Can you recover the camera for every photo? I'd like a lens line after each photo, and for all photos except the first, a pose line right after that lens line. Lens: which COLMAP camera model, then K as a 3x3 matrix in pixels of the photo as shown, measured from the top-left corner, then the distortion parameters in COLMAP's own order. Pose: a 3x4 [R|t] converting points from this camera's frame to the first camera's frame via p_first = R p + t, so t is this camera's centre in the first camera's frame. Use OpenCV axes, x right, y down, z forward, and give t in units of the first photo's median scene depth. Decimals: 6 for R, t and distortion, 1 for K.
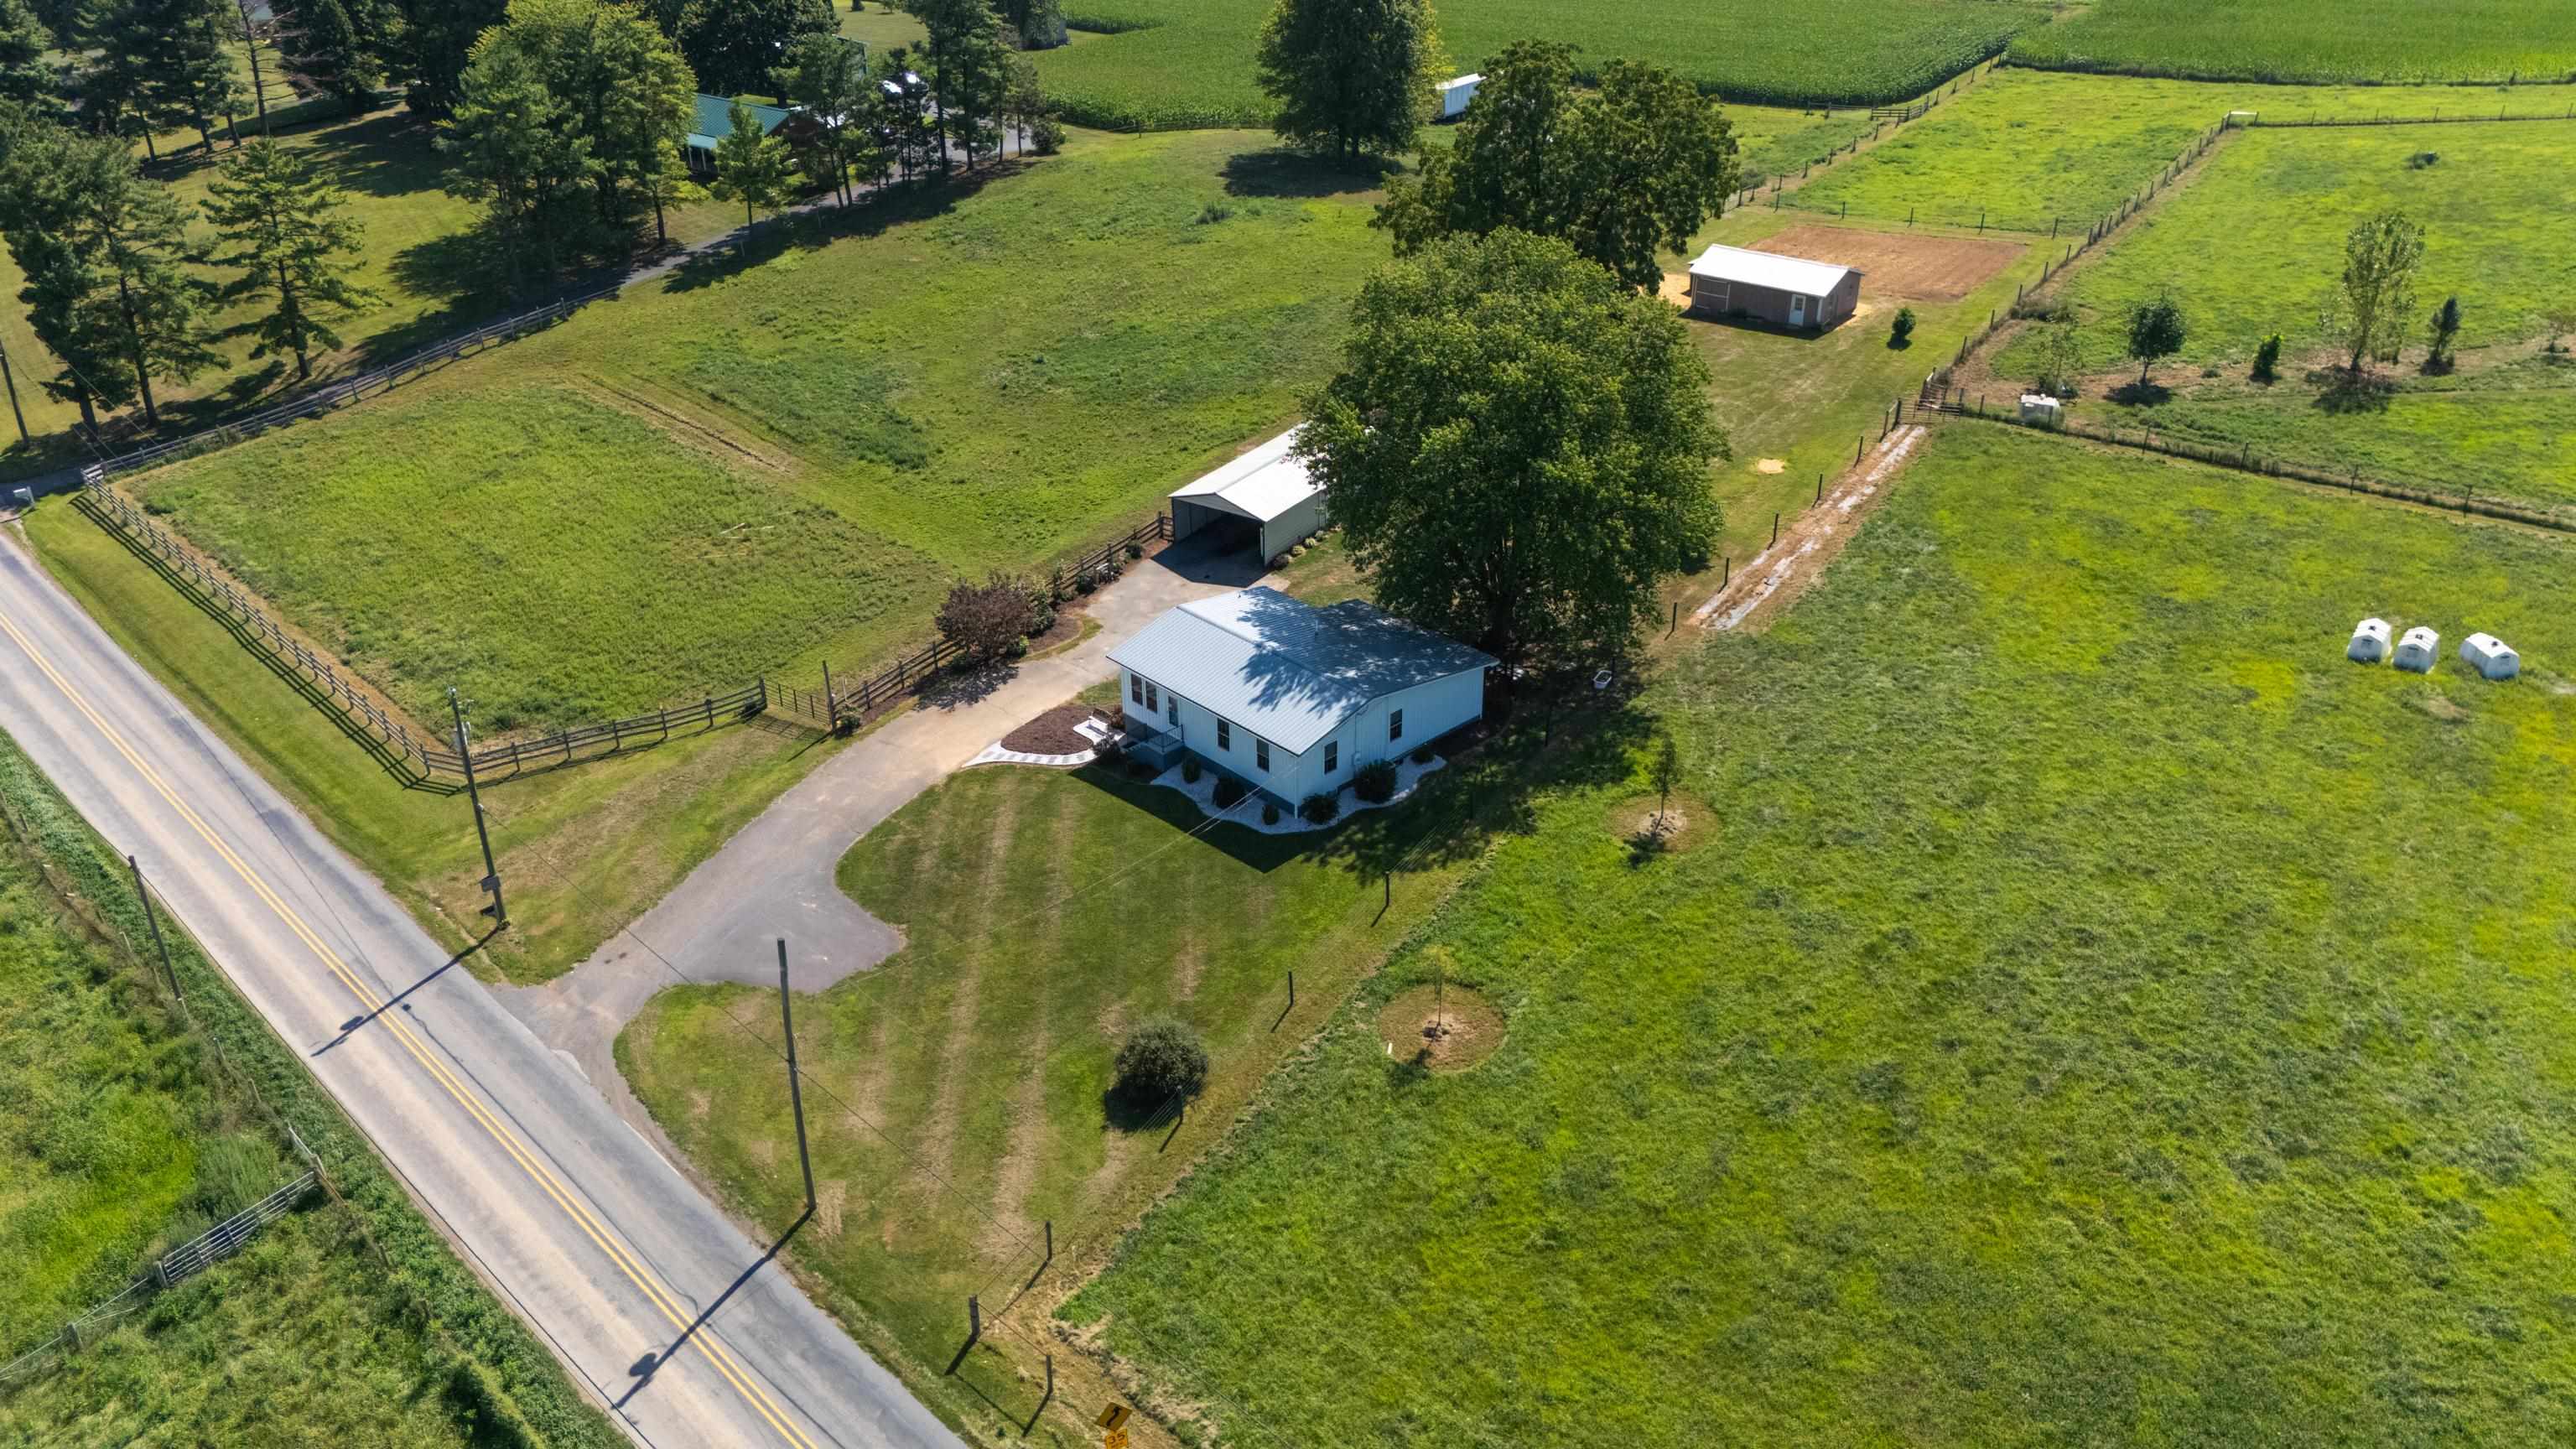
lens RADIAL K [[1906.8, 0, 1288.0], [0, 1906.8, 724.5], [0, 0, 1]] dist [0.072156, -0.068219]
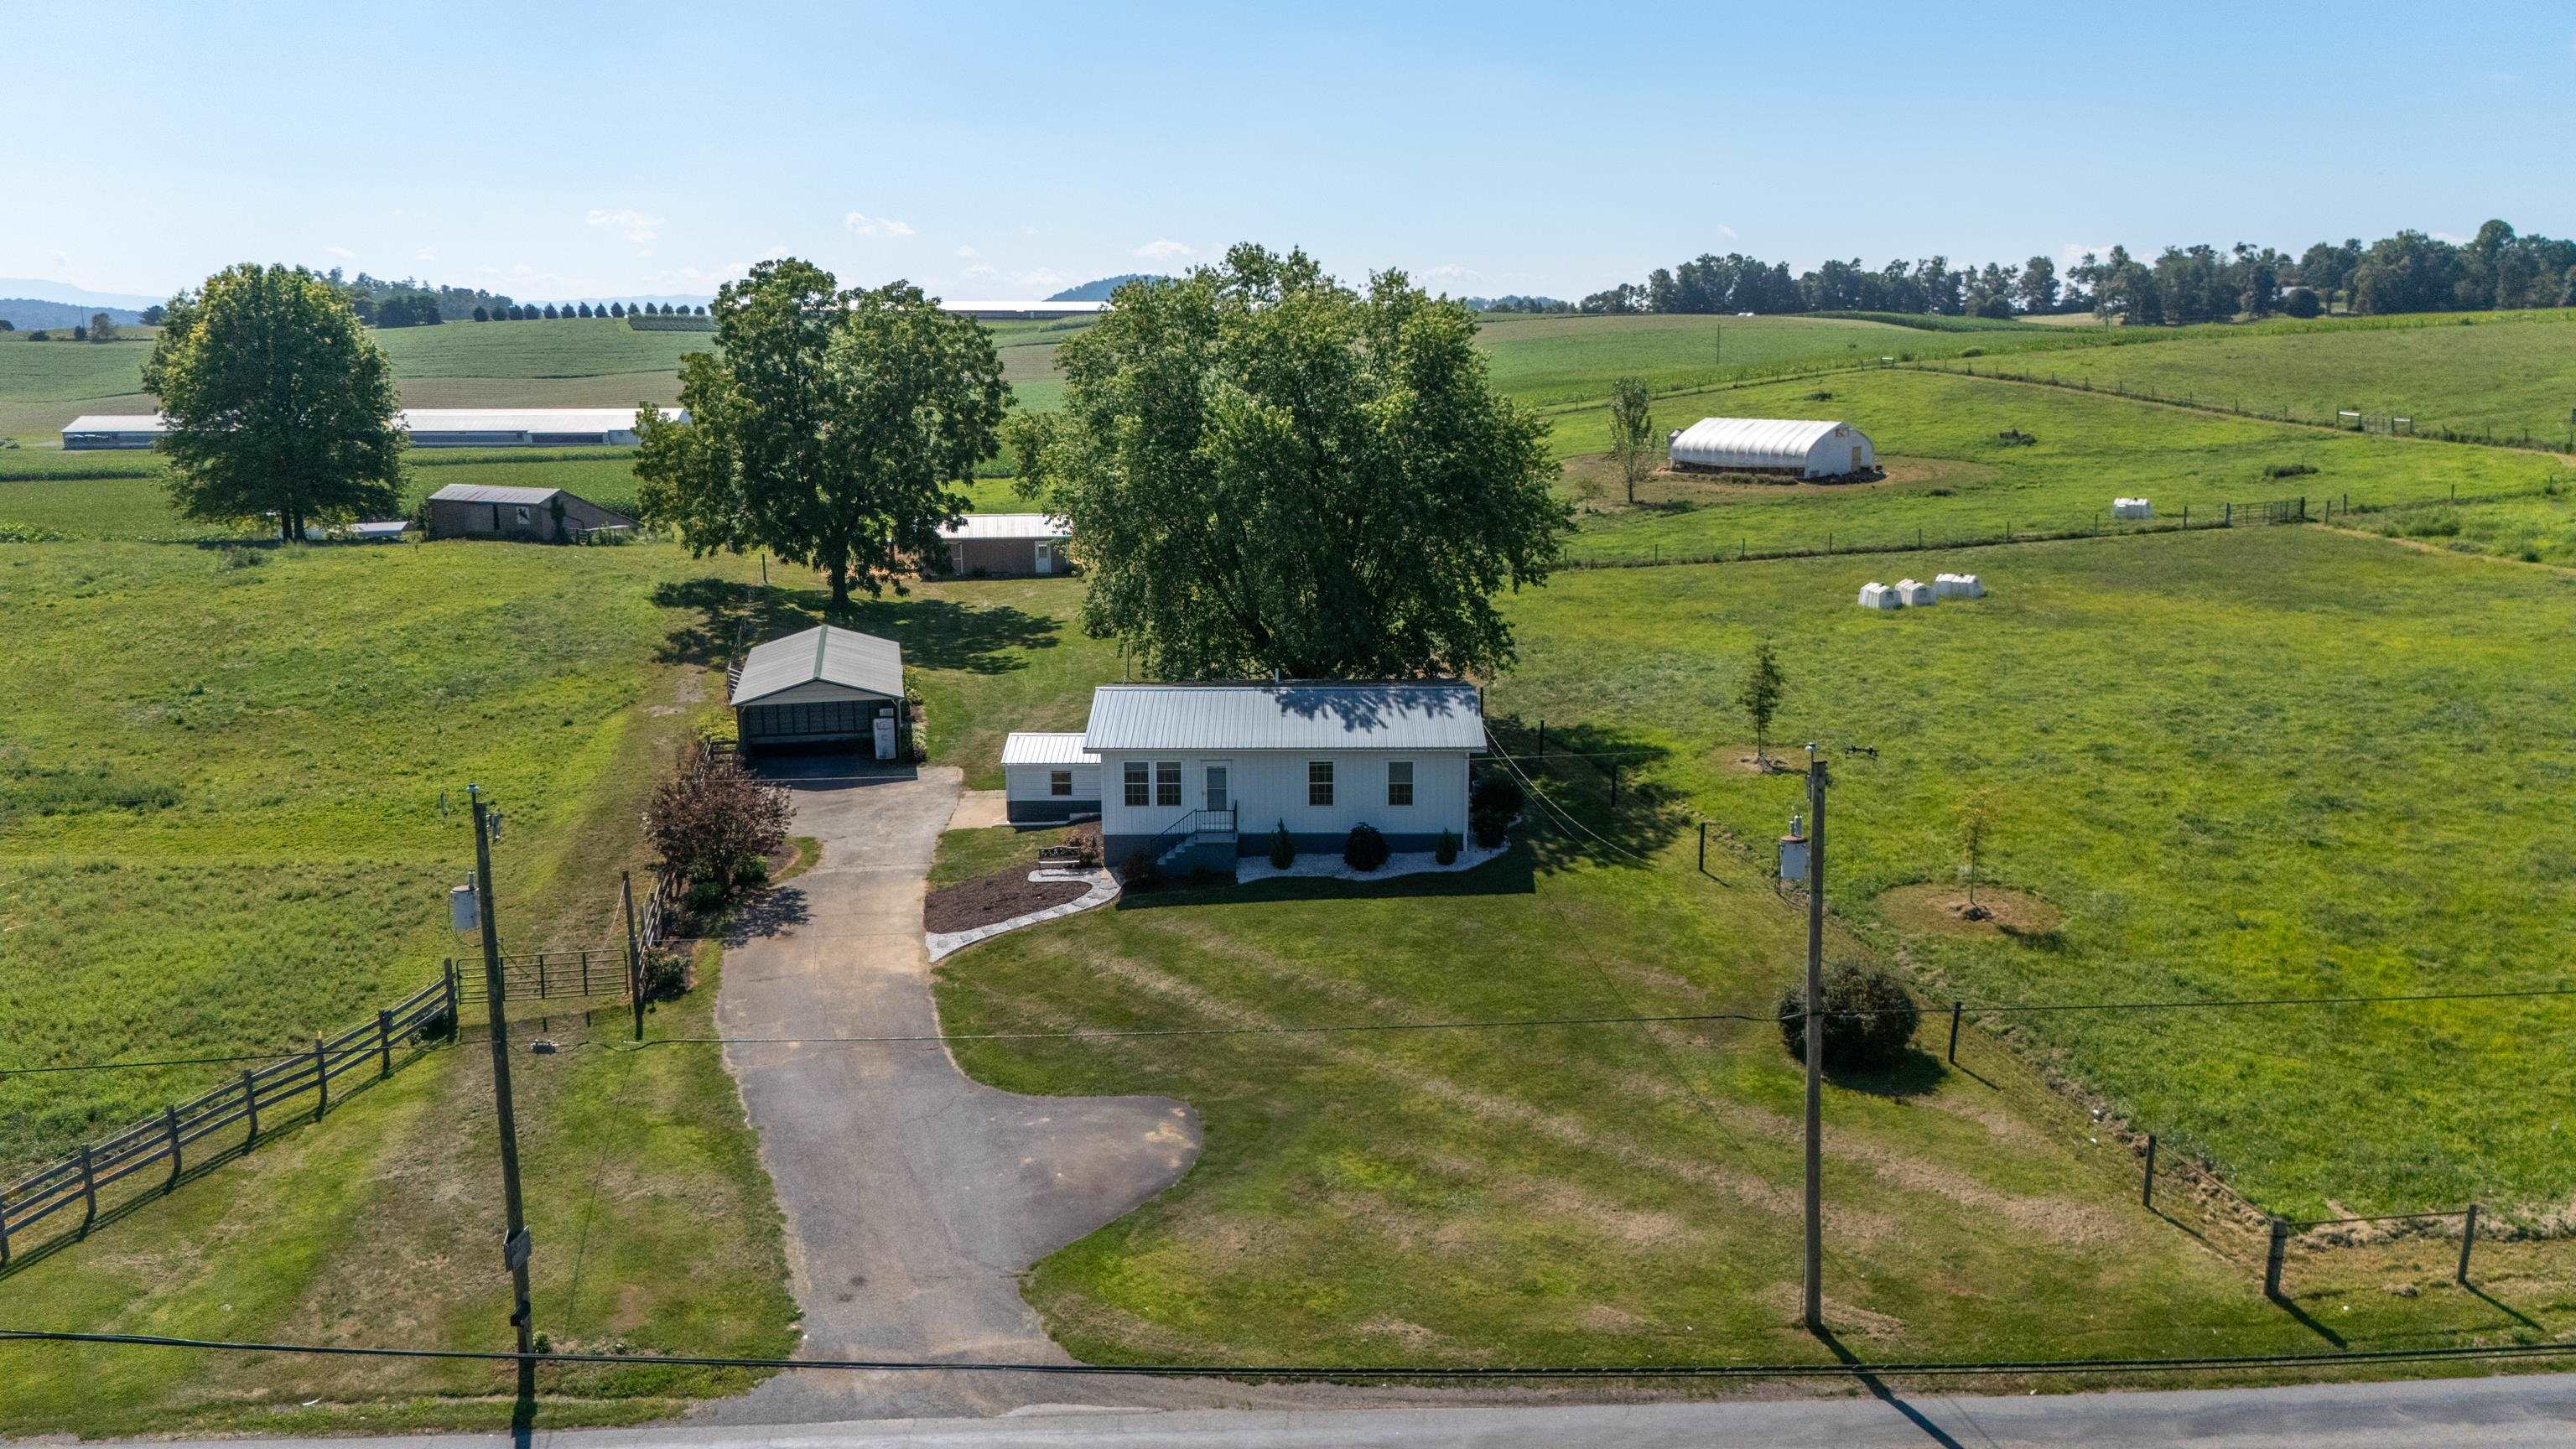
lens RADIAL K [[1911.4, 0, 1288.0], [0, 1911.4, 724.5], [0, 0, 1]] dist [0.064305, -0.062032]
pose [[0.698113, -0.139298, 0.702306, -0.498348], [0.348283, 0.923088, -0.163115, 0.089473], [-0.625569, 0.358474, 0.692935, 0.445889]]
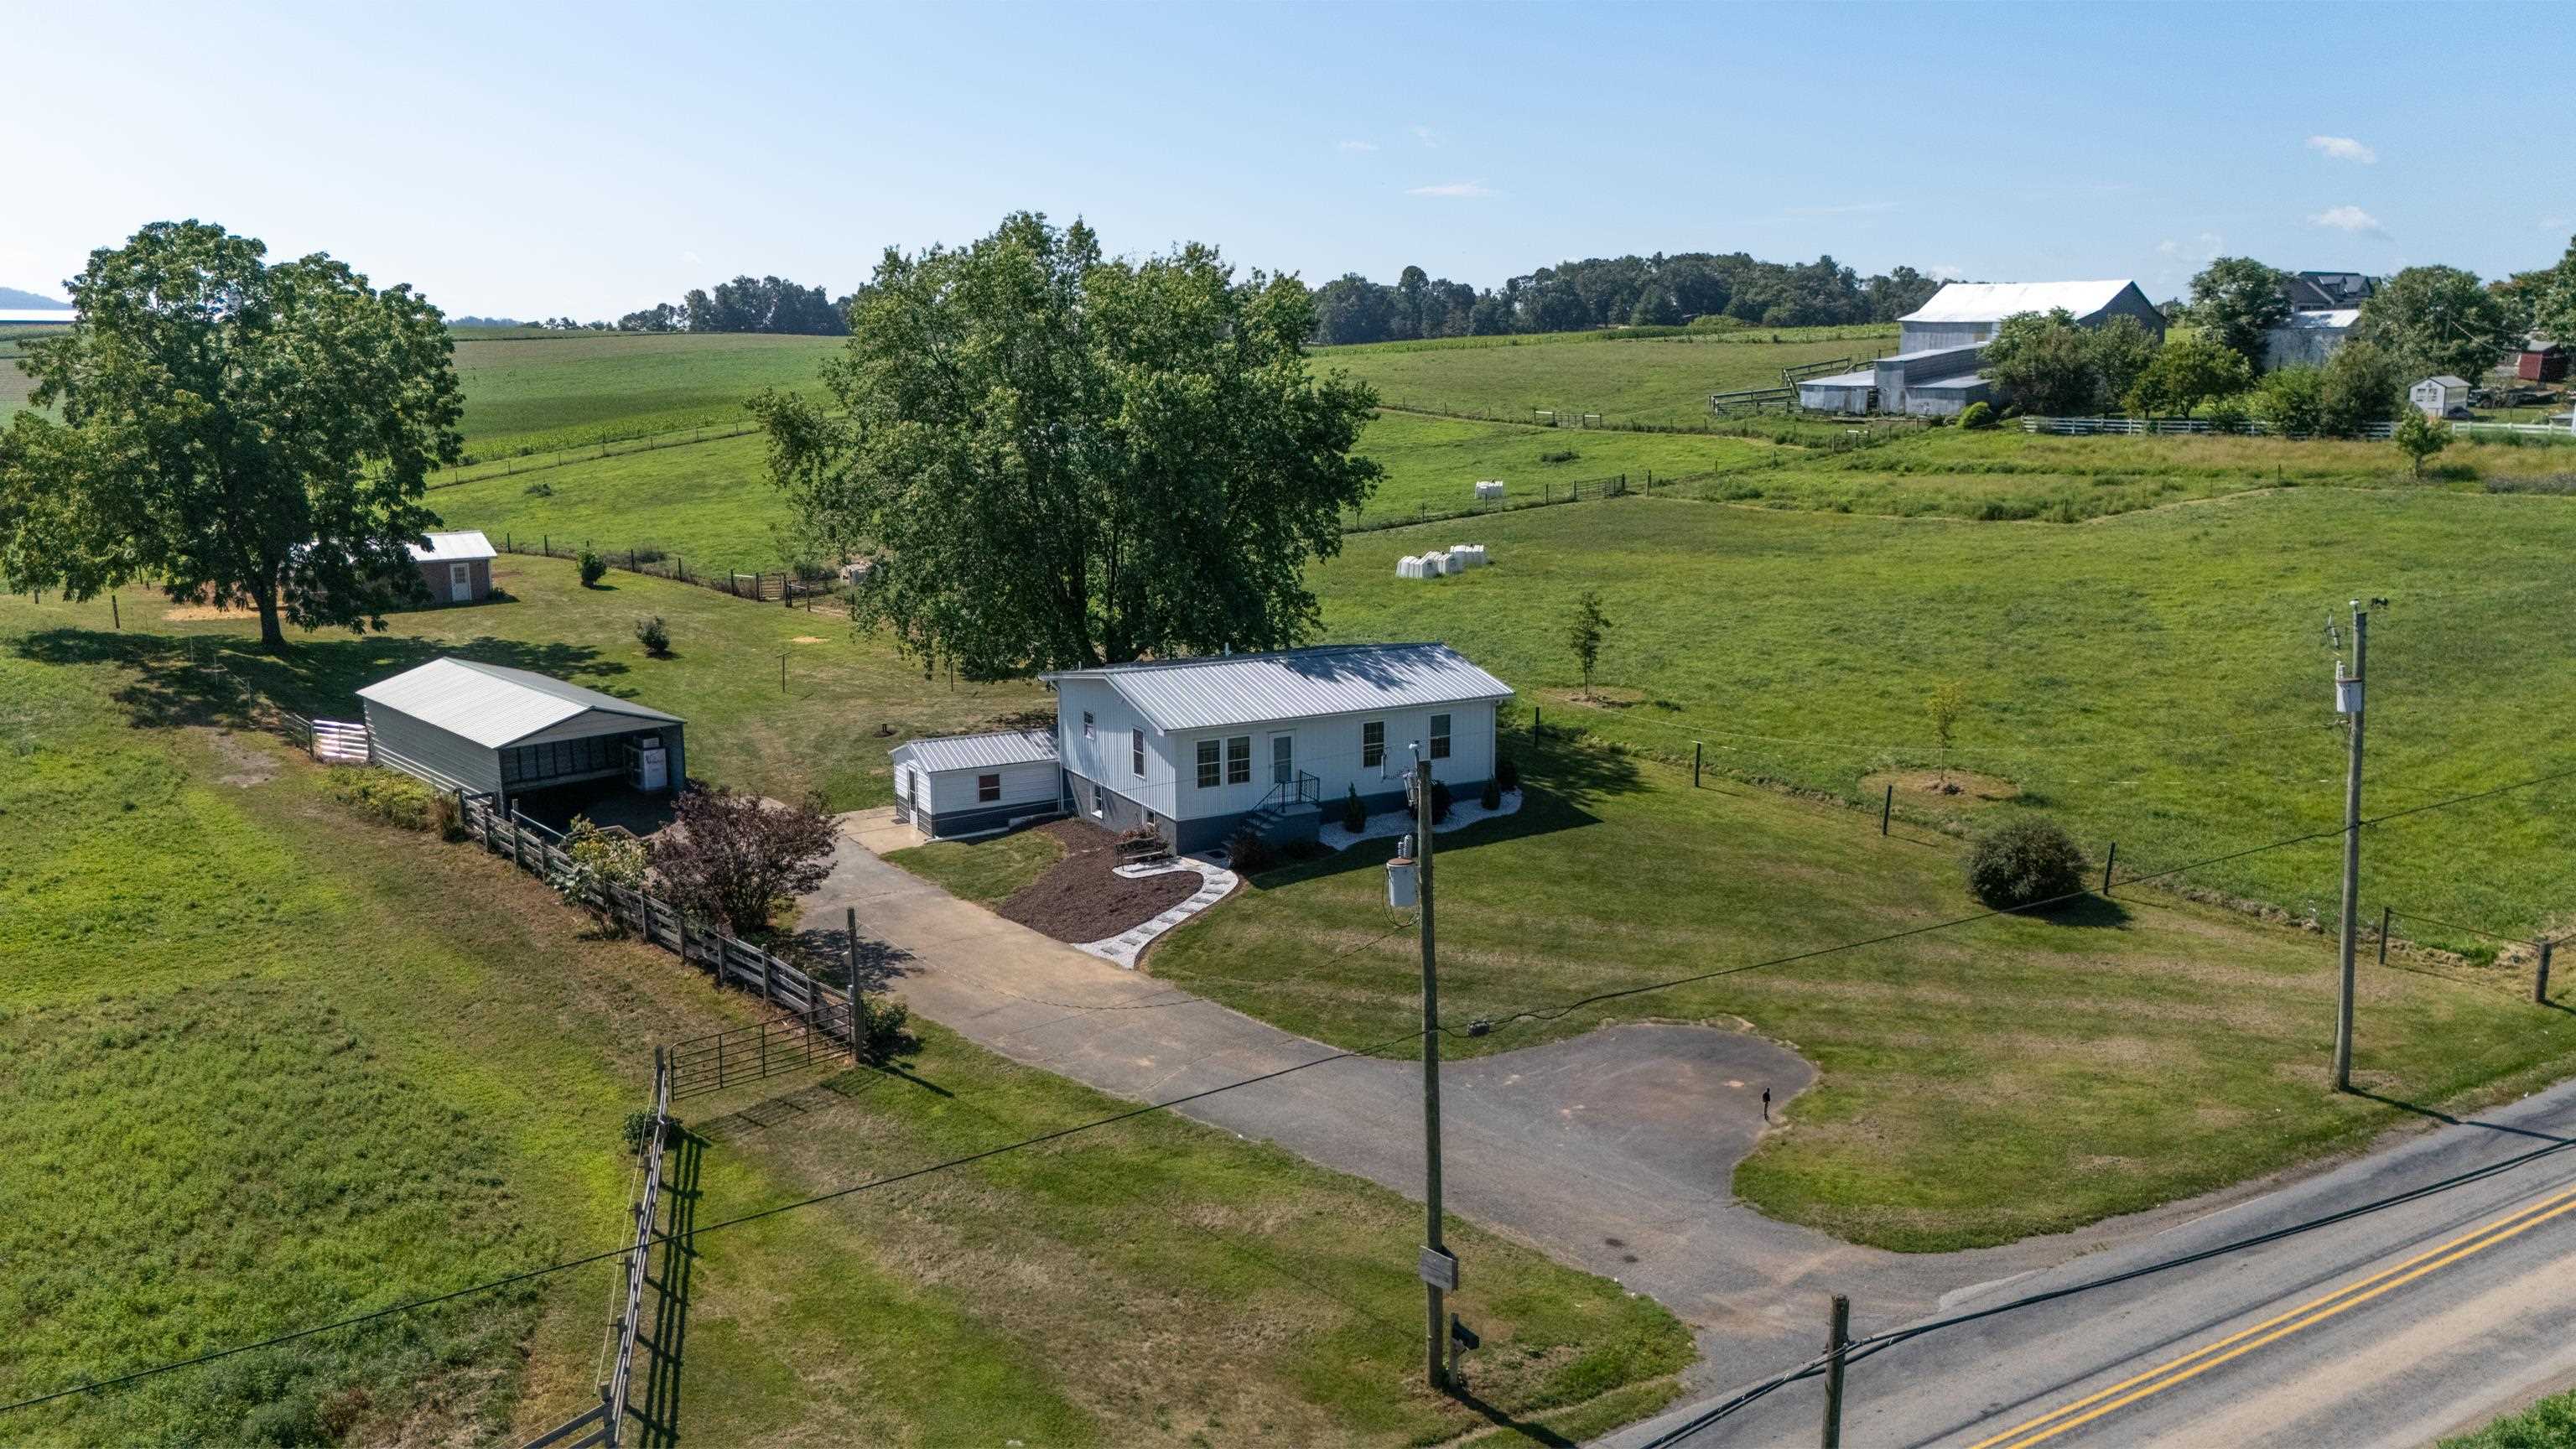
lens RADIAL K [[1906.8, 0, 1288.0], [0, 1906.8, 724.5], [0, 0, 1]] dist [0.072156, -0.068219]
pose [[0.252734, -0.176402, 0.951319, -0.661616], [0.472933, 0.880296, 0.037590, -0.039972], [-0.844073, 0.440410, 0.305907, 0.723441]]
